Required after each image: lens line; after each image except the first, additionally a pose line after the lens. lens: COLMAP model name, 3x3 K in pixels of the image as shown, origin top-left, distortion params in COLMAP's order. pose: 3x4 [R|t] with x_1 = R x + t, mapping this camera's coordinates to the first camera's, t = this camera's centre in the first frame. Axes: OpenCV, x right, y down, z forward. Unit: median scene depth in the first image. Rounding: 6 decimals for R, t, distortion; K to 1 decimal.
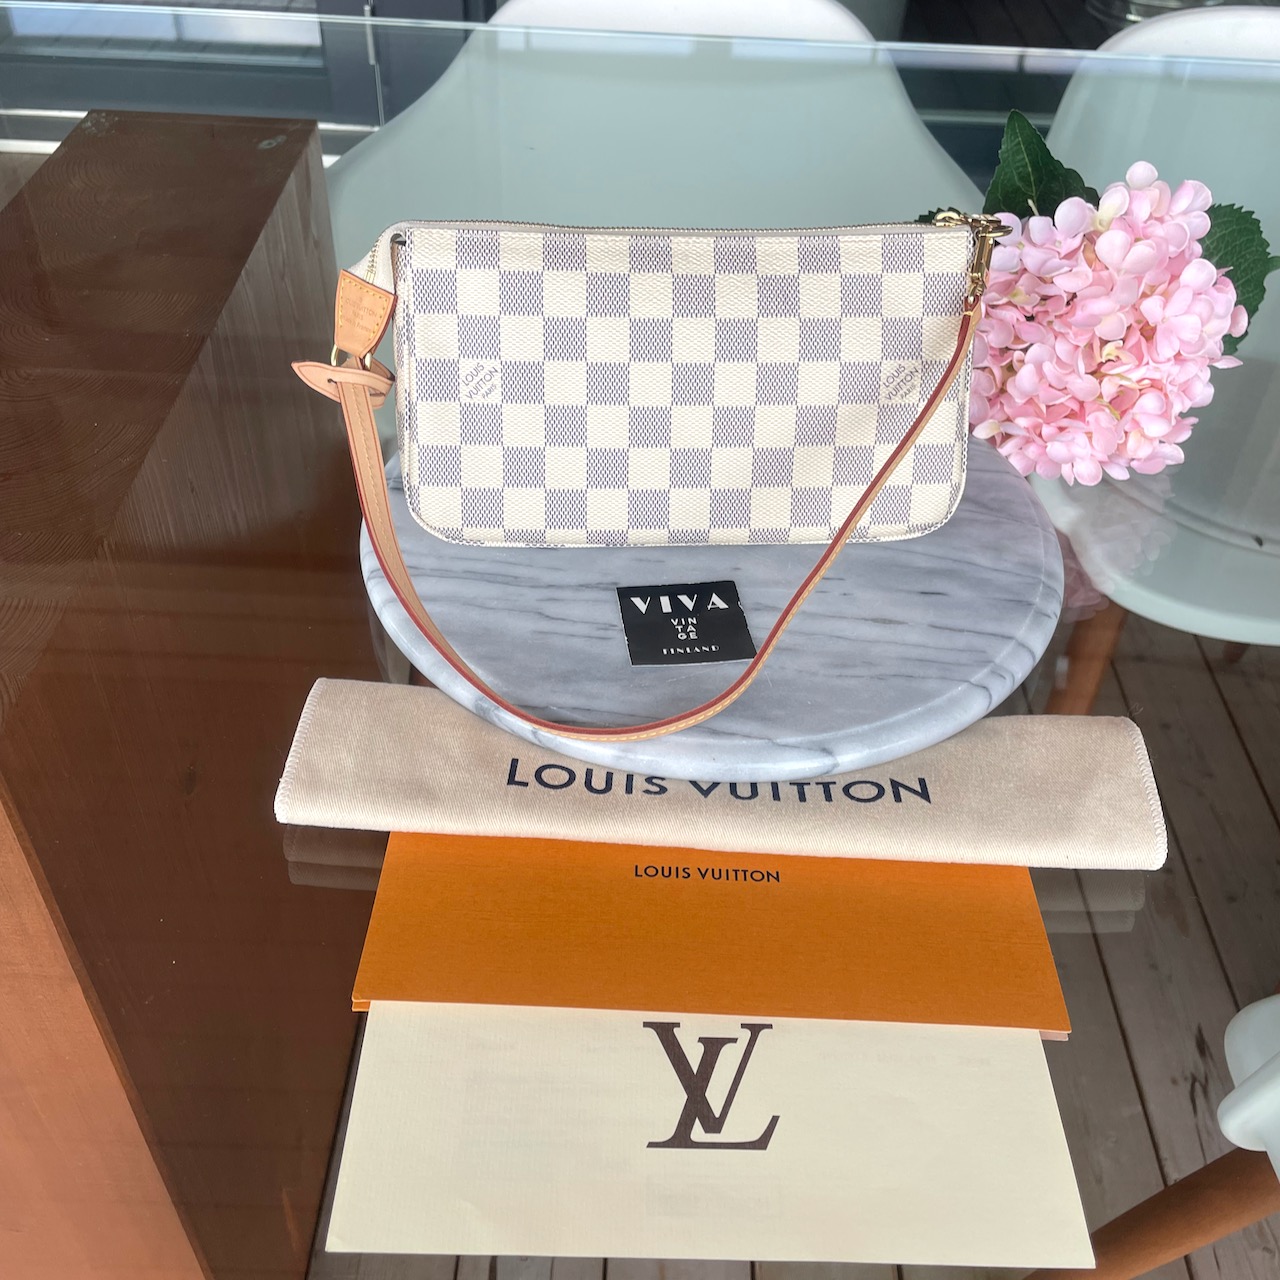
lens RADIAL K [[1274.1, 0, 644.0], [0, 1274.1, 624.5], [0, 0, 1]] dist [0.128593, -0.233070]
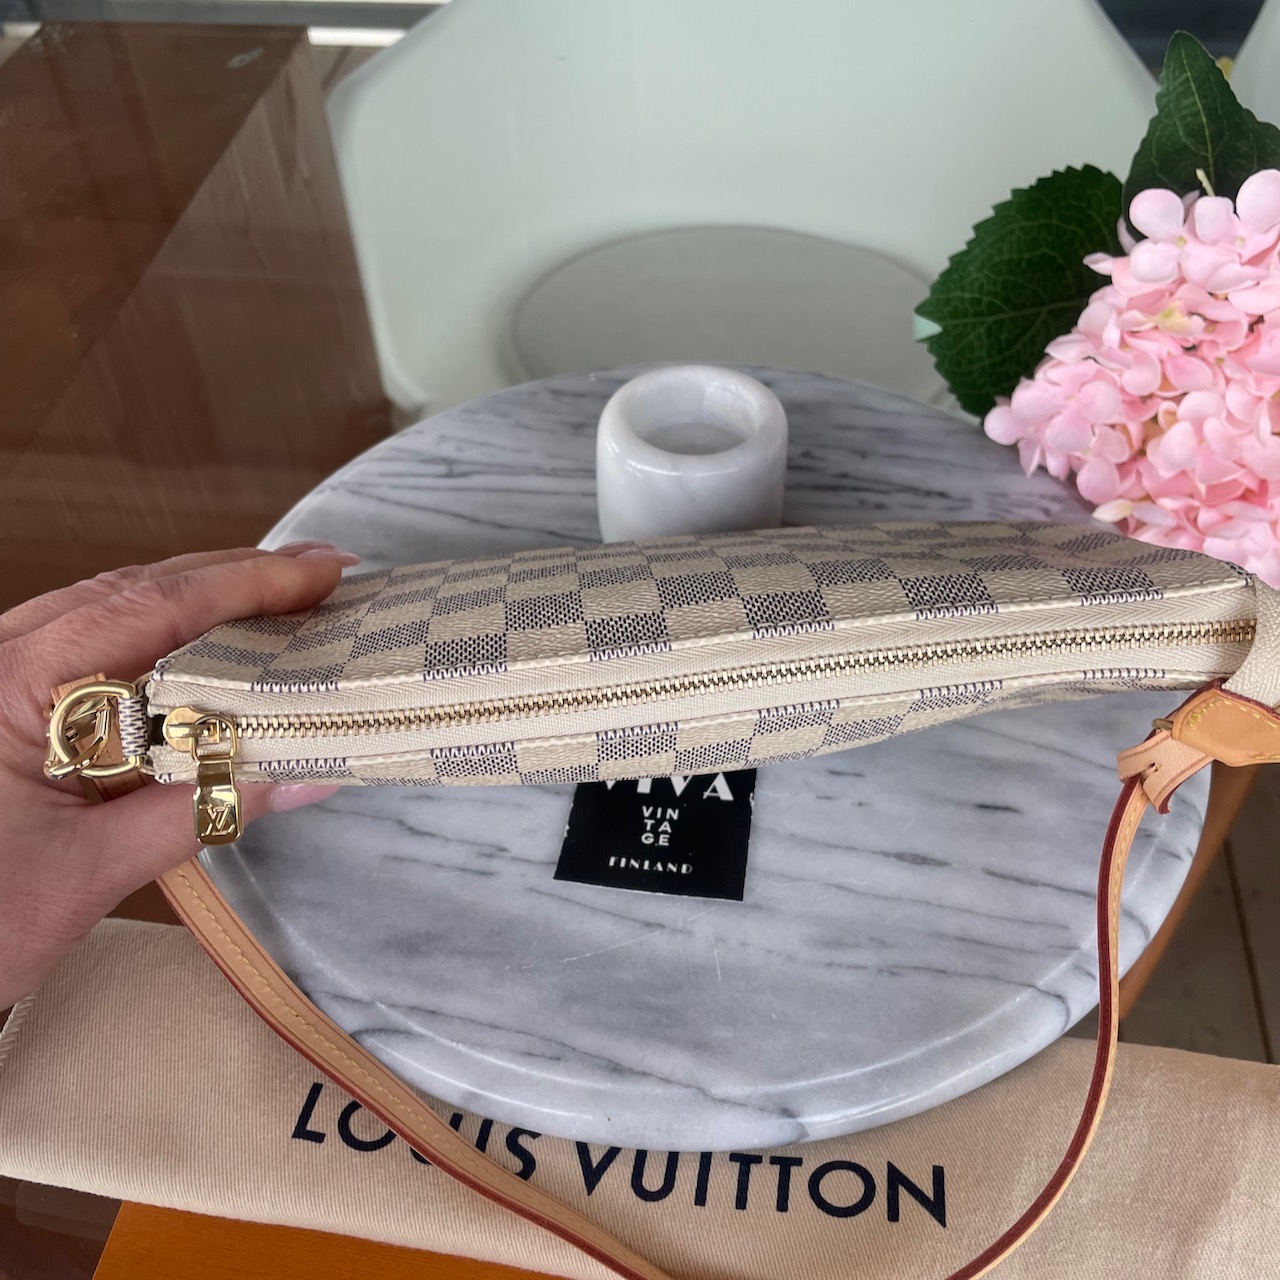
lens RADIAL K [[1283.8, 0, 641.8], [0, 1283.8, 635.6], [0, 0, 1]] dist [0.101550, -0.154724]
pose [[0.991496, 0.035601, -0.125176, 0.131264], [-0.022834, 0.994524, 0.101988, -0.184447], [0.128121, -0.098262, 0.986879, 0.348768]]
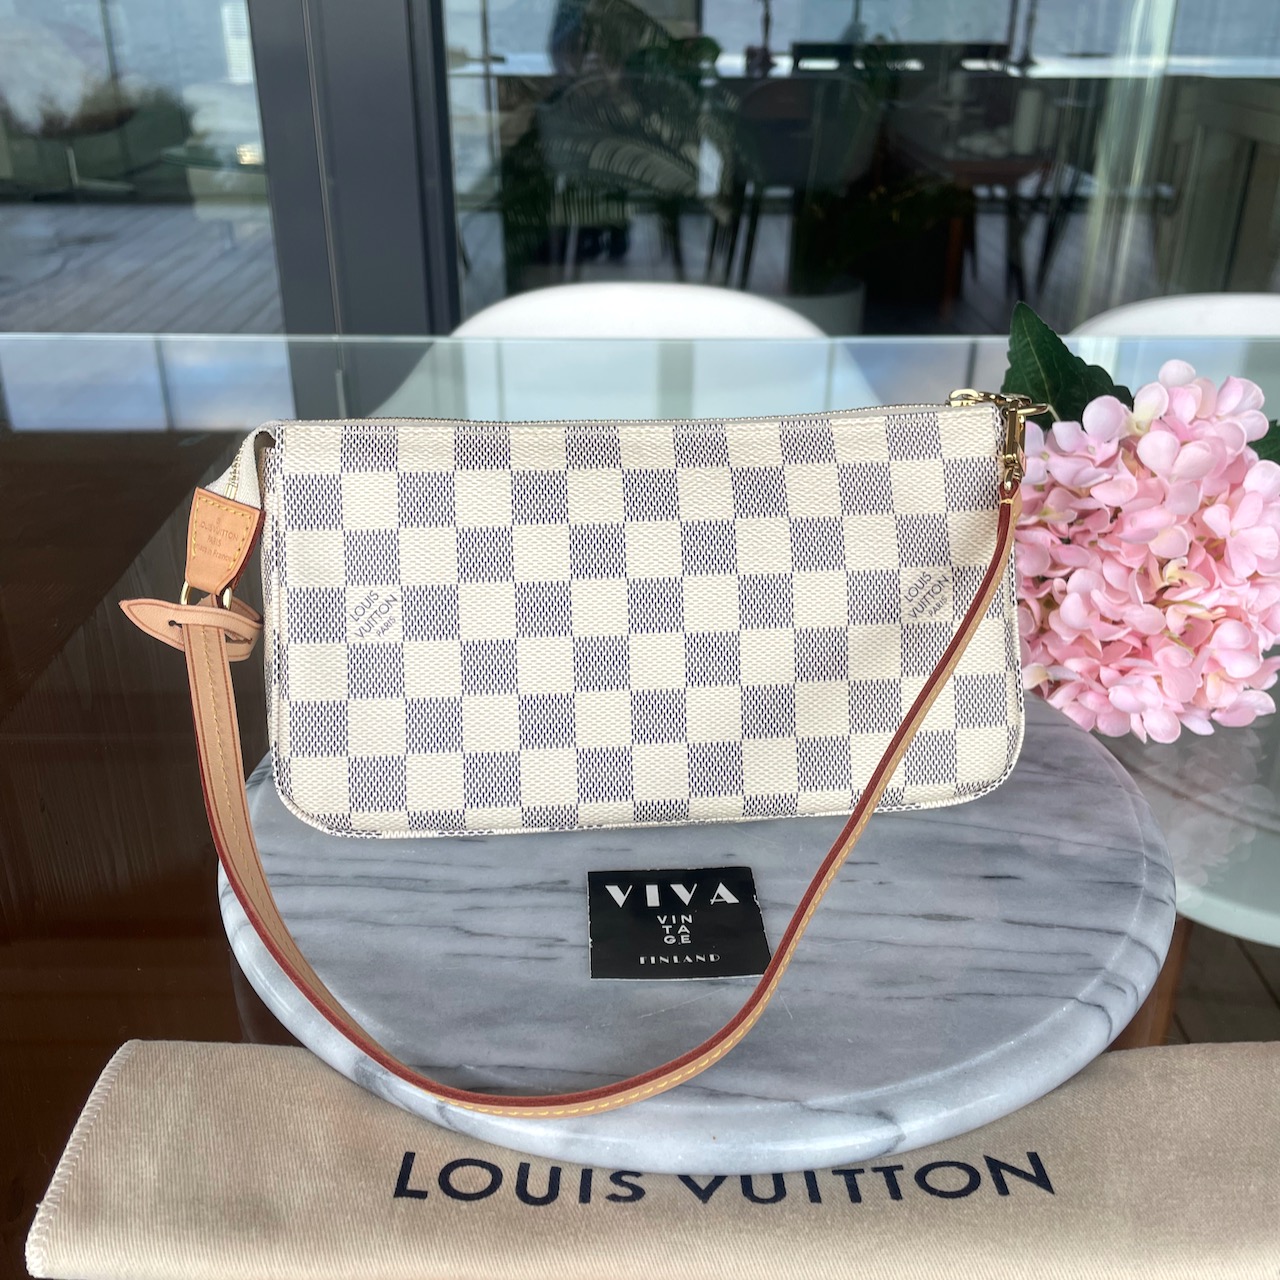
lens RADIAL K [[1283.8, 0, 641.8], [0, 1283.8, 635.6], [0, 0, 1]] dist [0.101550, -0.154724]
pose [[0.998905, -0.044394, 0.014775, 0.017737], [0.046706, 0.964834, -0.258679, 0.025614], [-0.002771, 0.259086, 0.965850, 0.266763]]
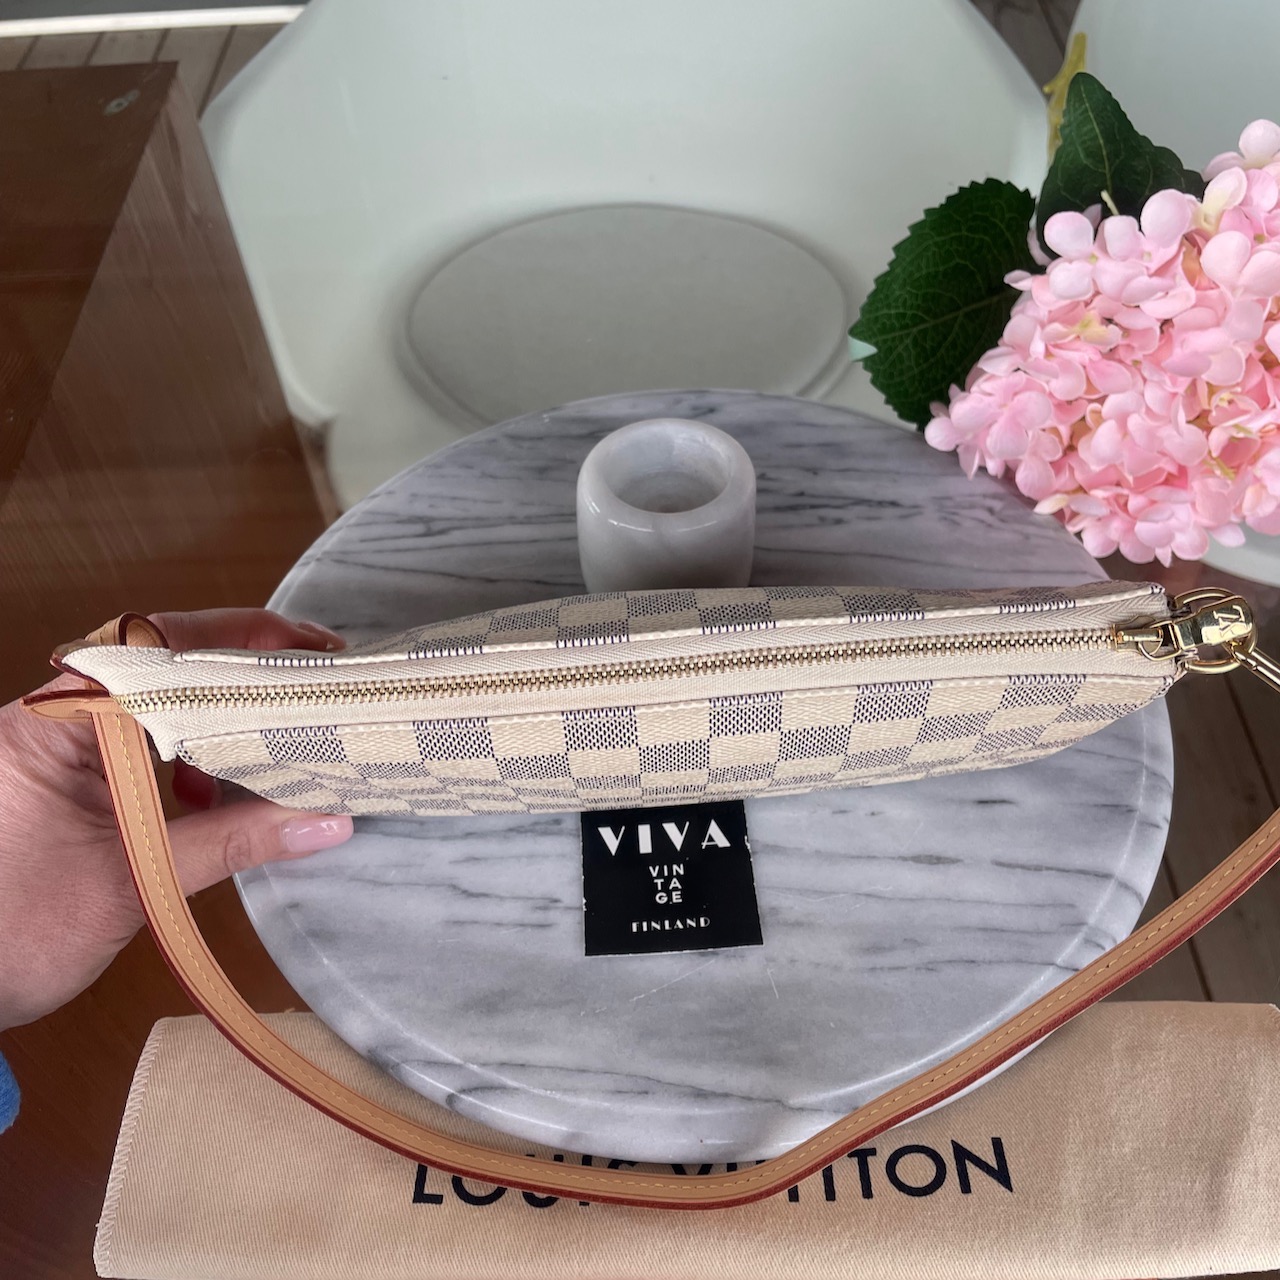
lens RADIAL K [[1278.8, 0, 637.5], [0, 1278.8, 632.6], [0, 0, 1]] dist [0.100456, -0.160054]
pose [[0.996268, -0.077553, -0.037888, 0.062342], [0.082305, 0.985799, 0.146379, -0.254344], [0.025998, -0.148951, 0.988503, 0.303514]]
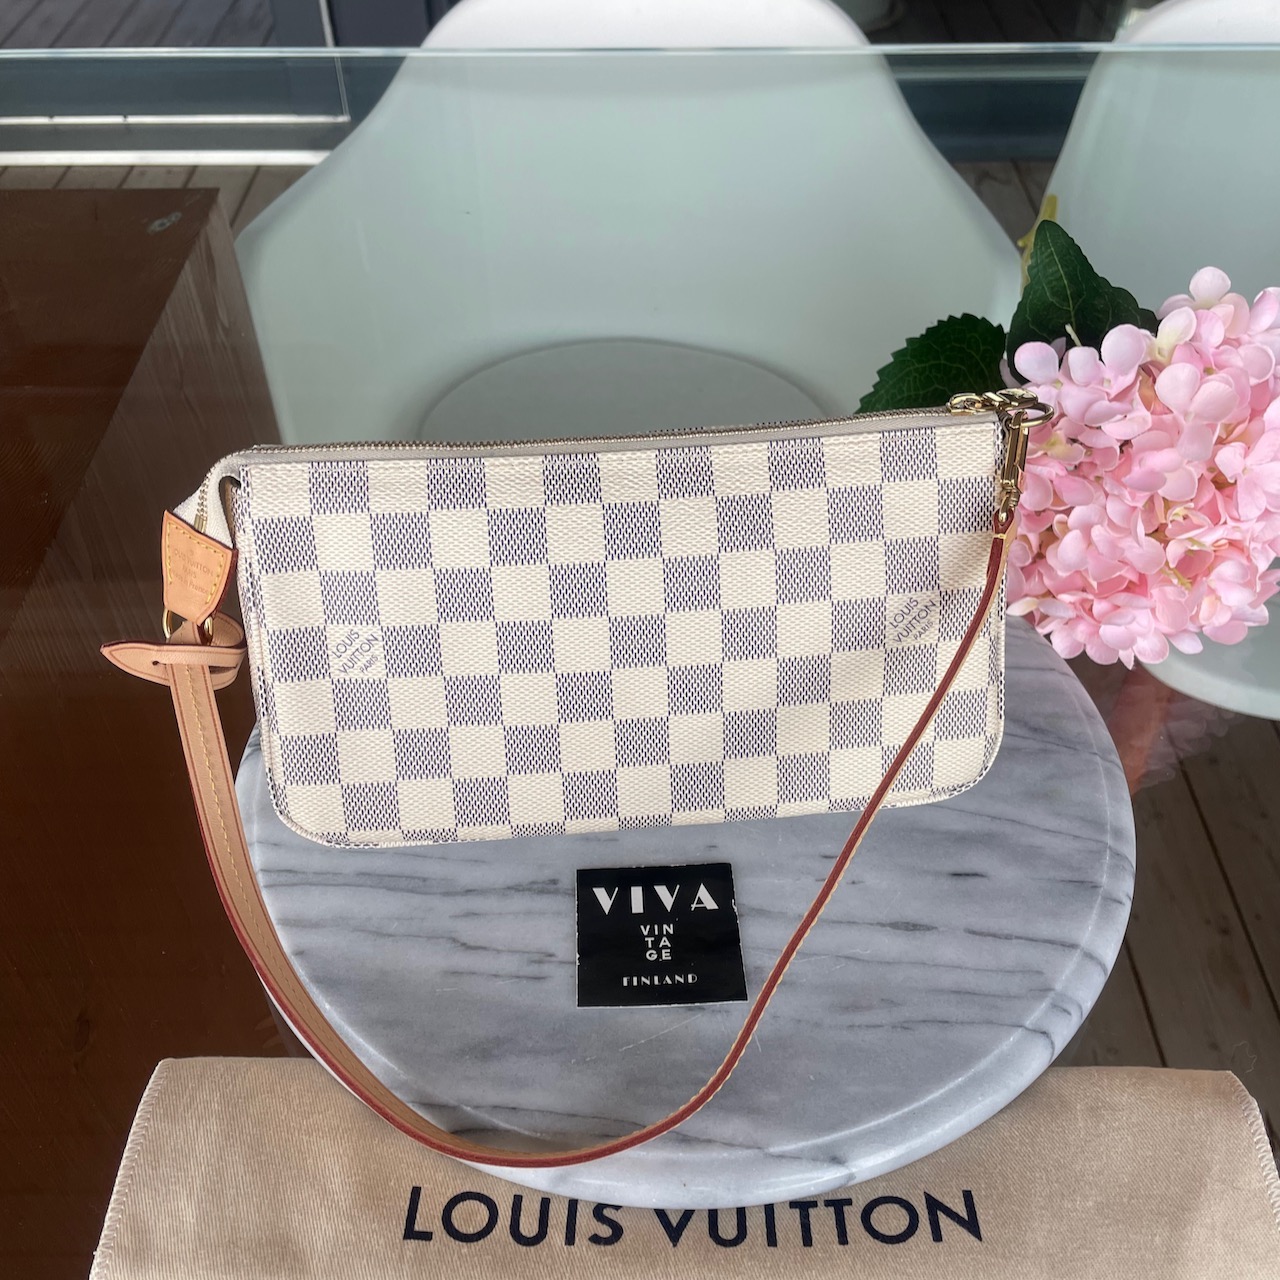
lens RADIAL K [[1278.6, 0, 646.1], [0, 1278.6, 627.1], [0, 0, 1]] dist [0.101110, -0.148426]
pose [[0.998779, -0.047810, -0.012398, 0.052133], [0.048263, 0.998065, 0.039208, -0.222769], [0.010499, -0.039758, 0.999154, 0.244202]]
